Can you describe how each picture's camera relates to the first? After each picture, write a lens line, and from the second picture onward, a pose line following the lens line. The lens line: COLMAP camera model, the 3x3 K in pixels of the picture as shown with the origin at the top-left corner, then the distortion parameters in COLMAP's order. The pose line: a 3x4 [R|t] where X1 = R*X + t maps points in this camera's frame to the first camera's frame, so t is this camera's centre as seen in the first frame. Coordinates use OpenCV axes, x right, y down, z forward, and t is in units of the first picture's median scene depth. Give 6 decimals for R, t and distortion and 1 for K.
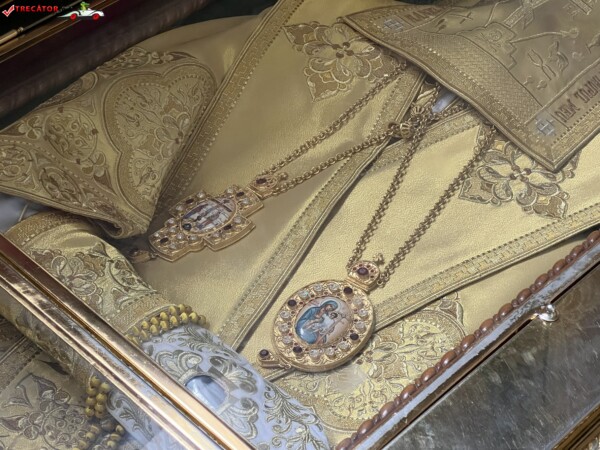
lens RADIAL K [[1354.7, 0, 300.9], [0, 1354.7, 208.5], [0, 0, 1]] dist [-0.306913, 6.266248]
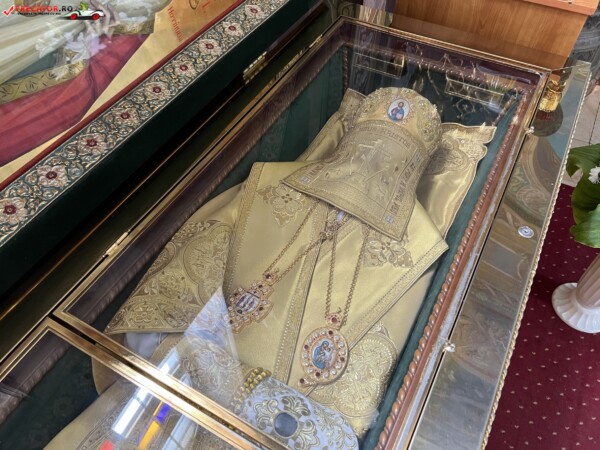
lens RADIAL K [[453.4, 0, 296.3], [0, 453.4, 231.3], [0, 0, 1]] dist [0.071258, -0.087596]
pose [[0.961942, -0.211790, 0.172662, -0.095776], [0.185408, 0.970051, 0.156927, -0.193676], [-0.200726, -0.118942, 0.972400, 0.346981]]
